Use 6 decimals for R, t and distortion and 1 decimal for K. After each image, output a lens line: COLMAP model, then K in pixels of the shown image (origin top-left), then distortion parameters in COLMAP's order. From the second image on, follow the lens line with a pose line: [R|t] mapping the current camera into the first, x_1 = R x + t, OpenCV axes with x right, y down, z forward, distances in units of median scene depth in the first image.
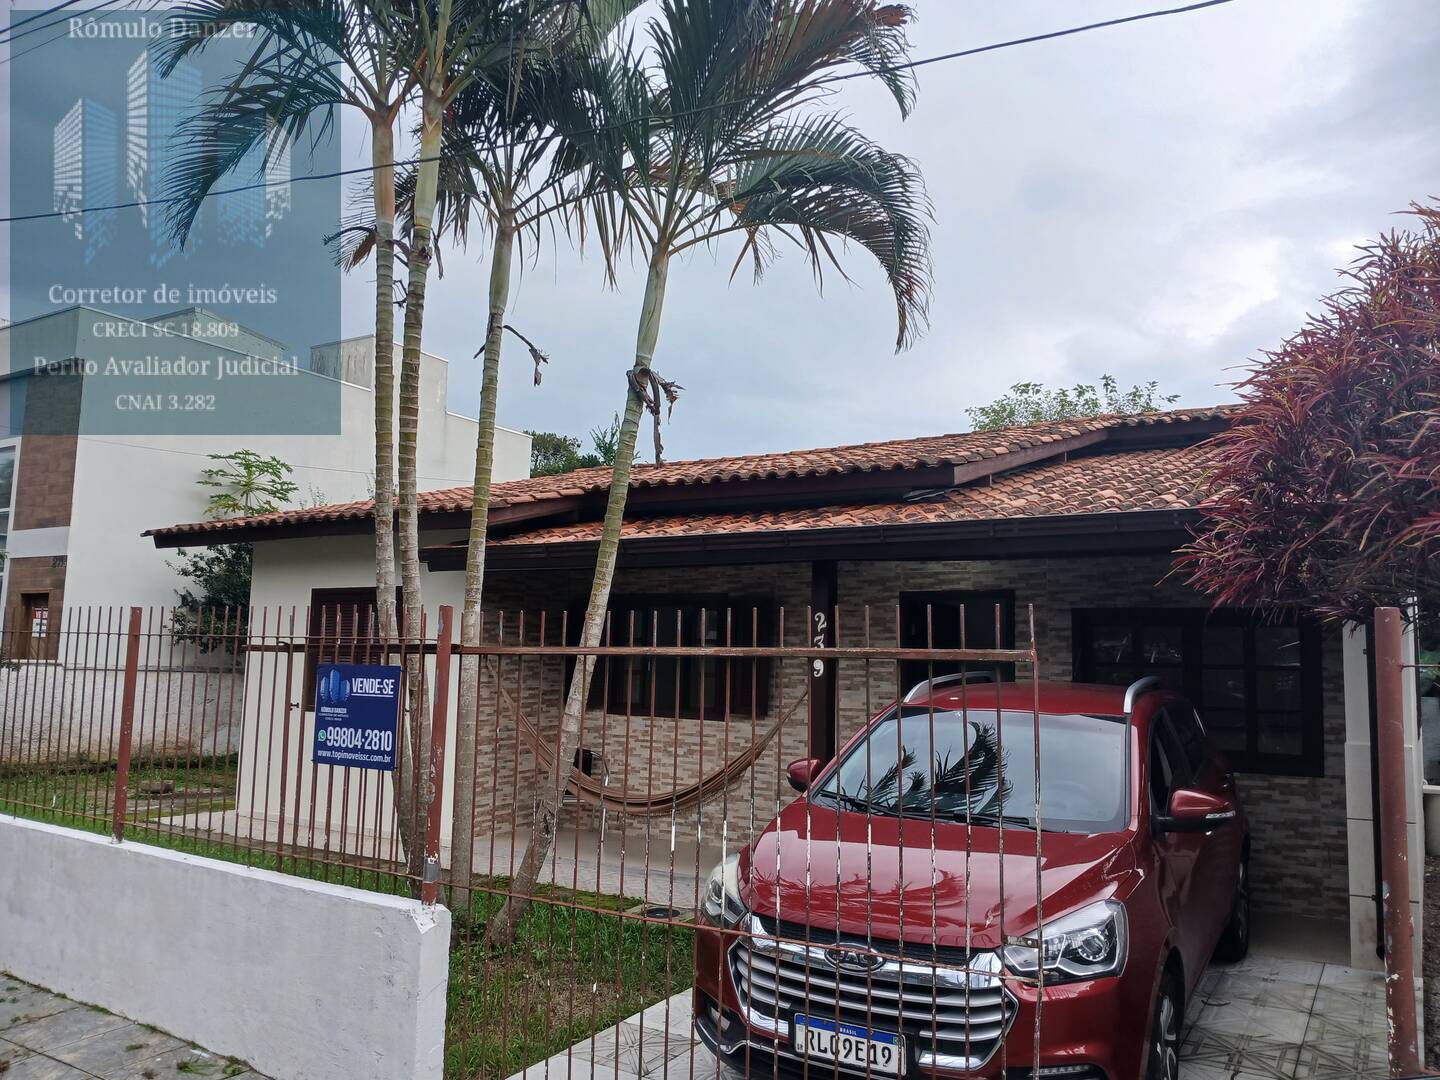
lens RADIAL K [[1104.2, 0, 720.4], [0, 1104.2, 548.8], [0, 0, 1]] dist [0.034806, -0.076319]
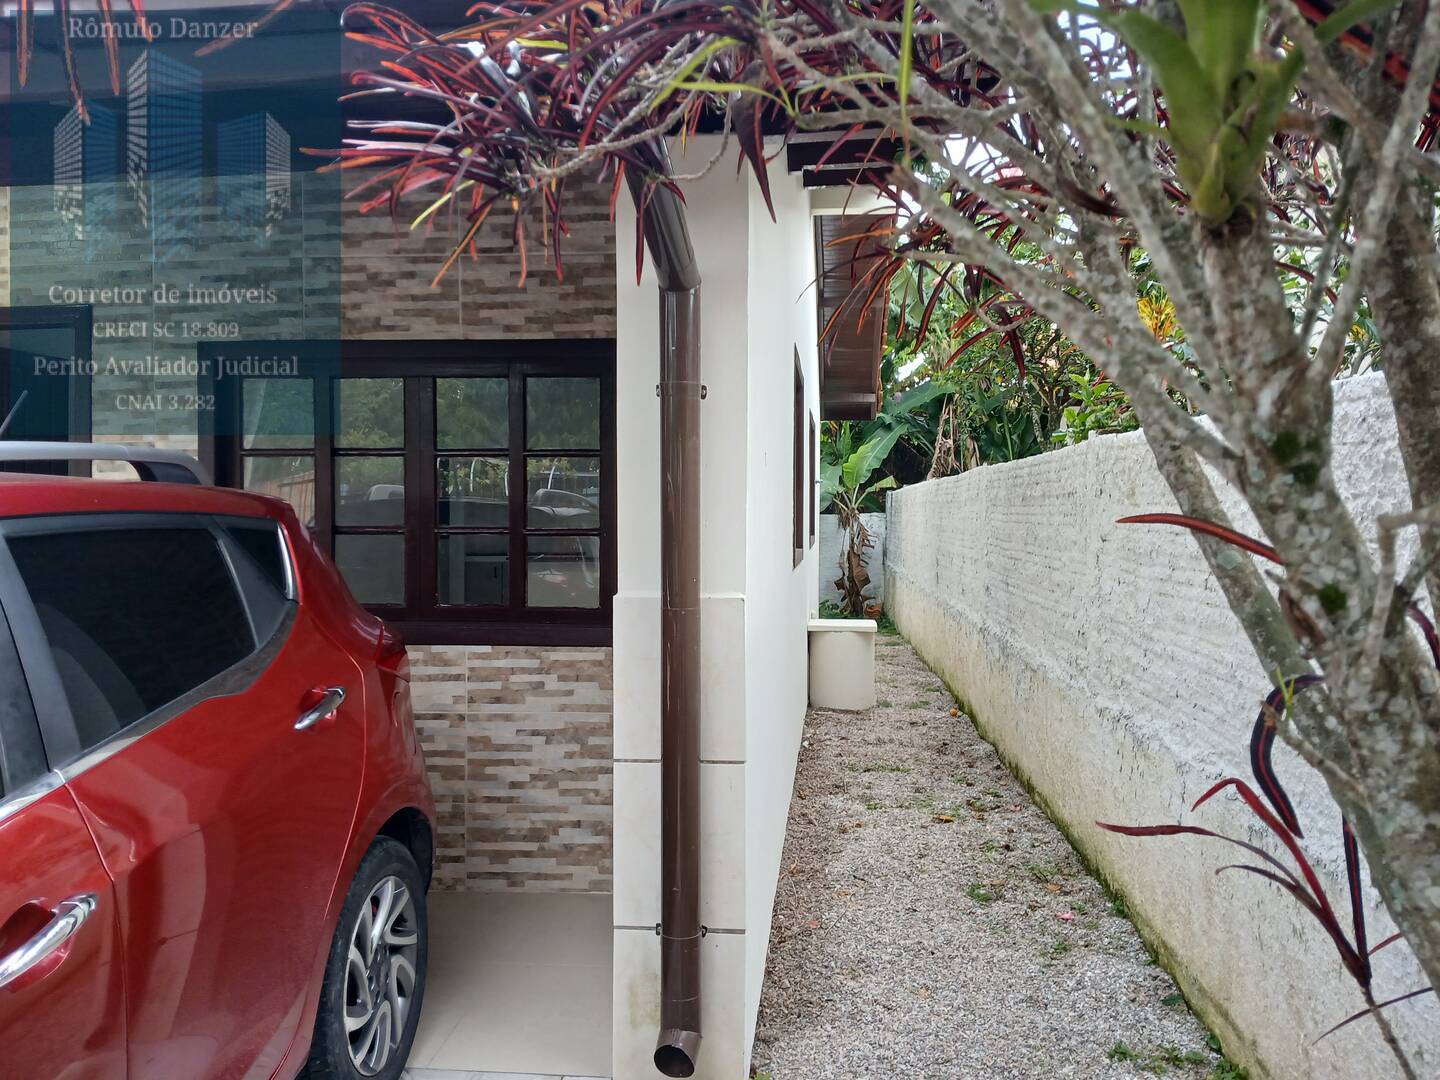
lens RADIAL K [[1104.2, 0, 722.2], [0, 1104.2, 531.0], [0, 0, 1]] dist [0.034806, -0.076319]
pose [[0.894388, -0.033910, 0.446004, 0.300668], [-0.025359, 0.991674, 0.126252, 0.068503], [-0.446572, -0.124228, 0.886082, 0.435587]]
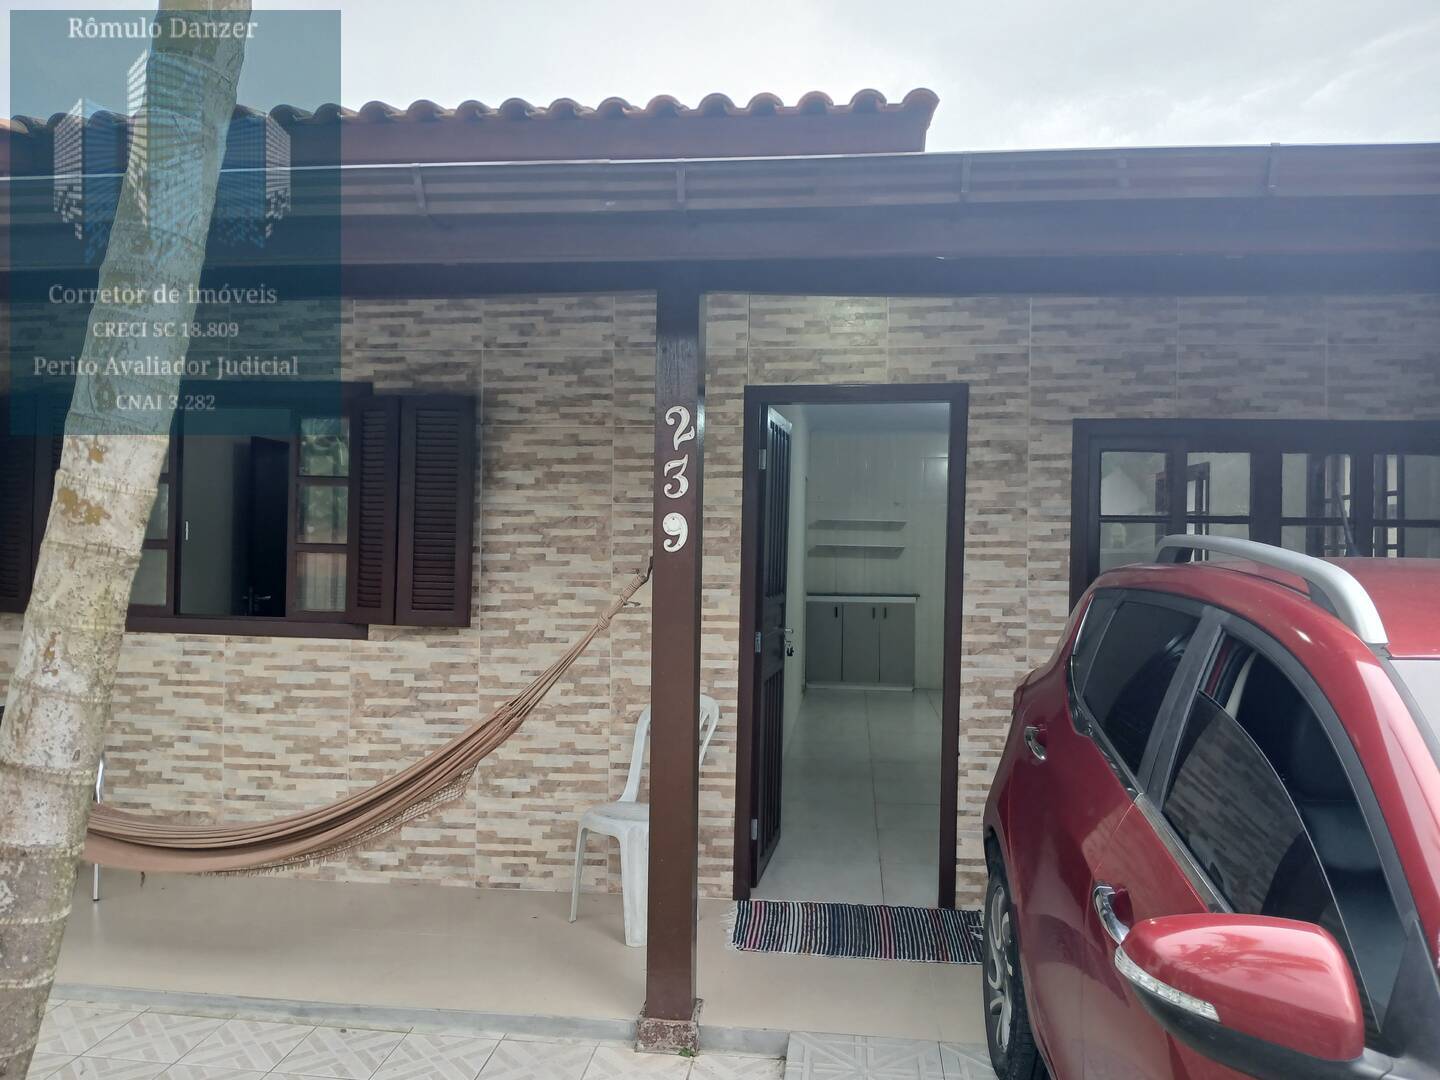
lens RADIAL K [[1104.2, 0, 727.6], [0, 1104.2, 541.7], [0, 0, 1]] dist [0.034806, -0.076319]
pose [[0.895473, -0.015241, 0.444854, -0.086144], [-0.037296, 0.993330, 0.109107, 0.060217], [-0.443550, -0.114294, 0.888932, 0.571655]]
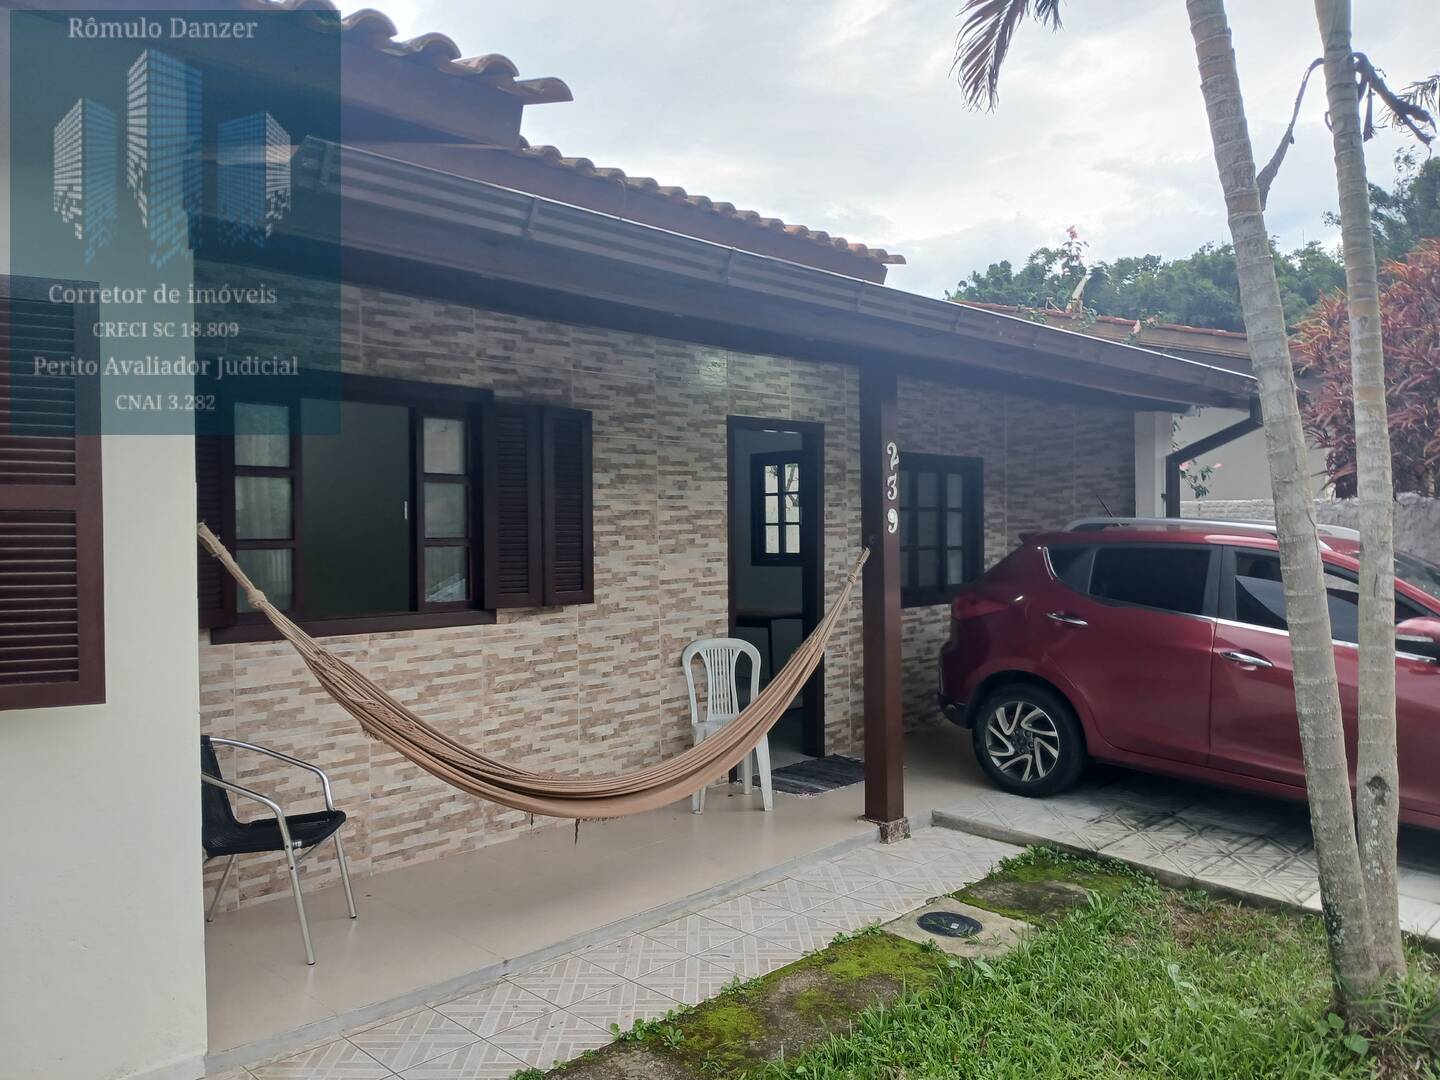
lens RADIAL K [[1104.2, 0, 721.2], [0, 1104.2, 536.8], [0, 0, 1]] dist [0.034806, -0.076319]
pose [[0.187444, -0.042950, 0.981336, -0.606422], [-0.095511, 0.993513, 0.061726, 0.080233], [-0.977621, -0.105299, 0.182126, 0.932977]]
